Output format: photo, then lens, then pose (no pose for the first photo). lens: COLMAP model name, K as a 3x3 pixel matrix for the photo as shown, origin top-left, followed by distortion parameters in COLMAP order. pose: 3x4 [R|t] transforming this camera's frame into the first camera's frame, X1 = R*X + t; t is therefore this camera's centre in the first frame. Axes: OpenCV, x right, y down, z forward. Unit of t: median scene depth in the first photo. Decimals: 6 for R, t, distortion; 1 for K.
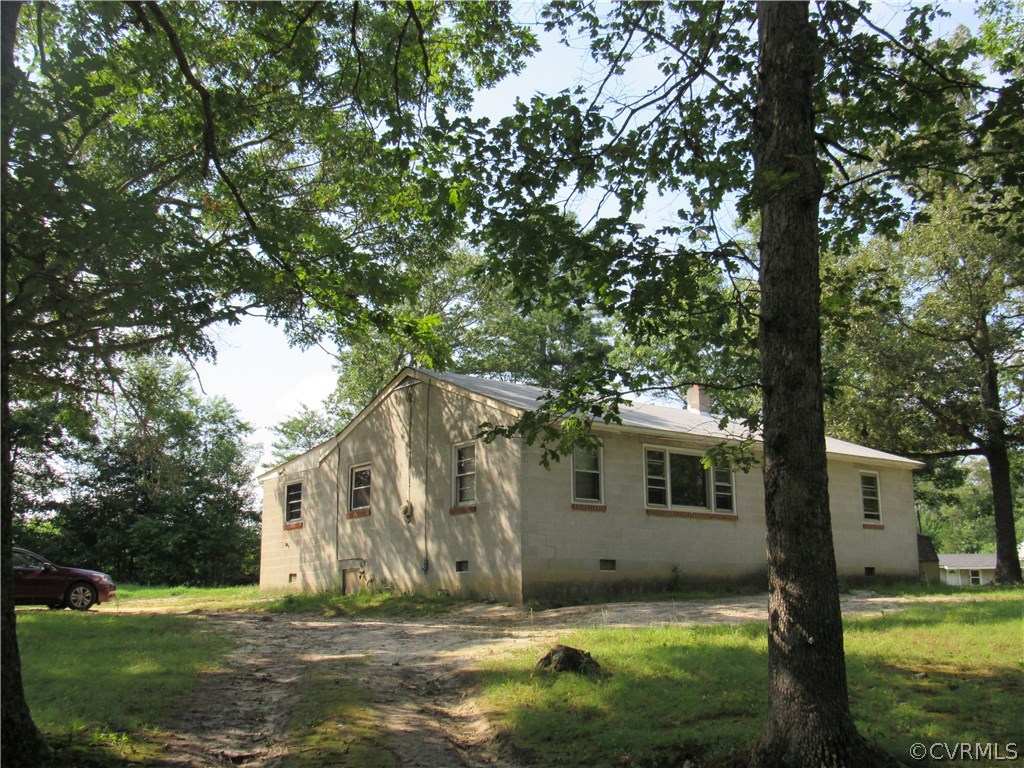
lens RADIAL K [[1123.9, 0, 509.6], [0, 1123.9, 383.2], [0, 0, 1]] dist [-0.038501, 0.000000]
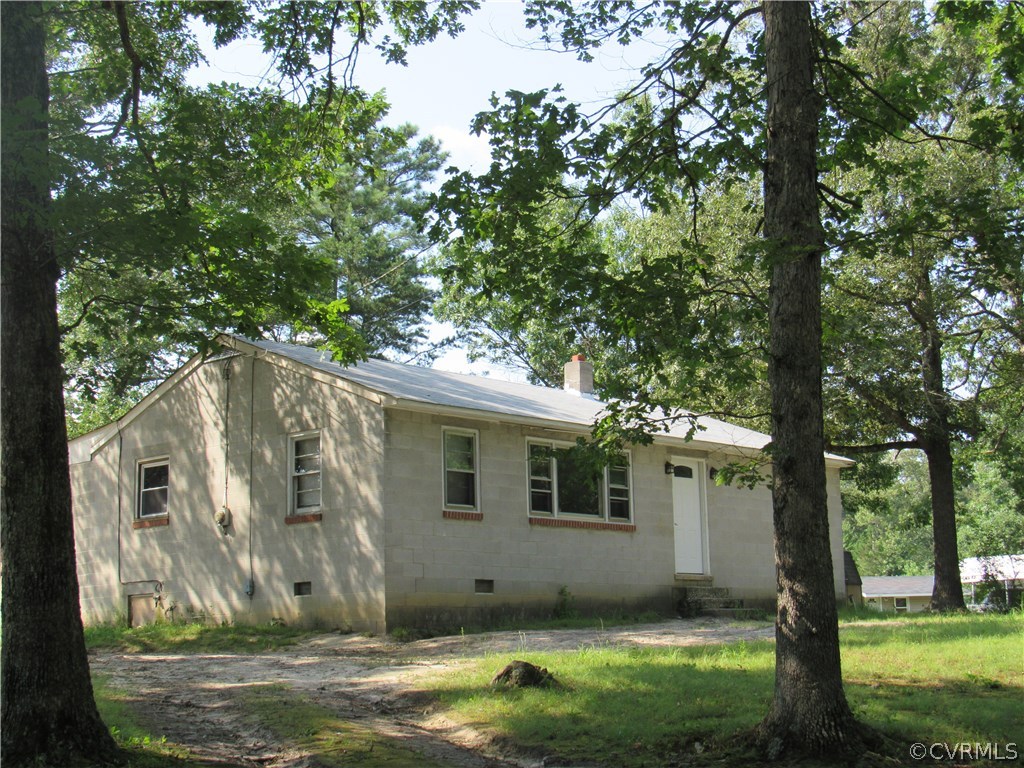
lens RADIAL K [[1679.6, 0, 508.5], [0, 1679.6, 387.1], [0, 0, 1]] dist [-0.087422, 0.000000]
pose [[0.986446, 0.012931, 0.163574, -0.093324], [-0.018763, 0.999240, 0.034161, -0.022899], [-0.163008, -0.036768, 0.985939, -0.187675]]
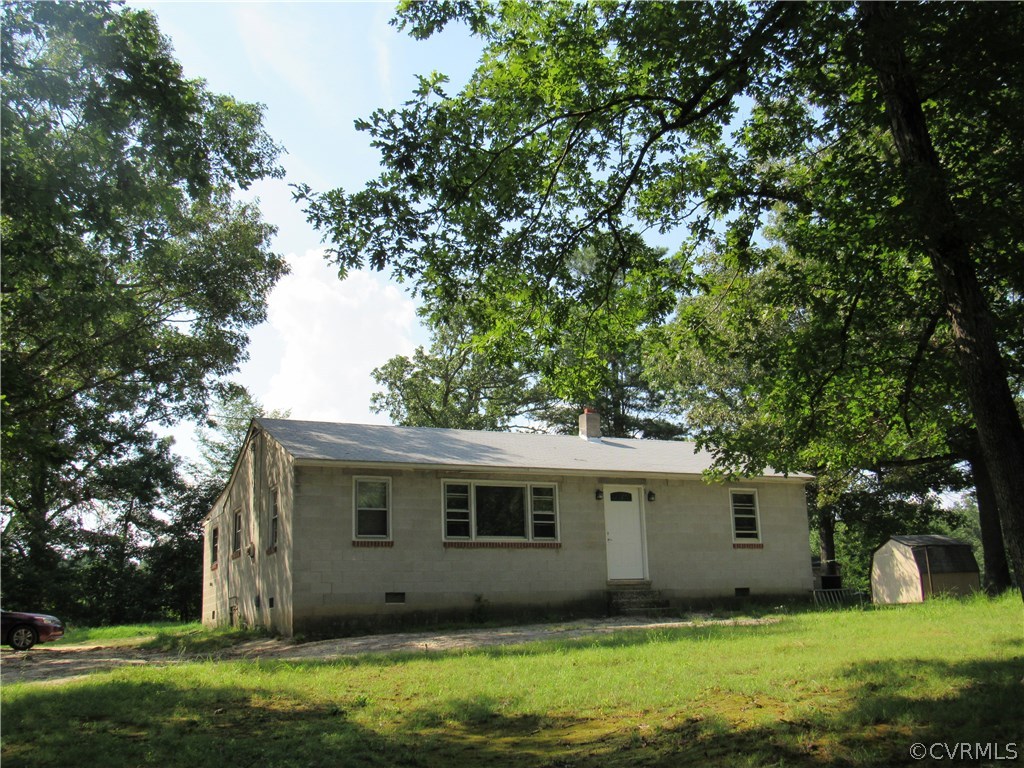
lens RADIAL K [[1123.9, 0, 520.4], [0, 1123.9, 380.2], [0, 0, 1]] dist [-0.038501, 0.000000]
pose [[0.973115, -0.075294, -0.217664, 0.434835], [0.070903, 0.997092, -0.027925, -0.002910], [0.219133, 0.011741, 0.975624, 0.002127]]
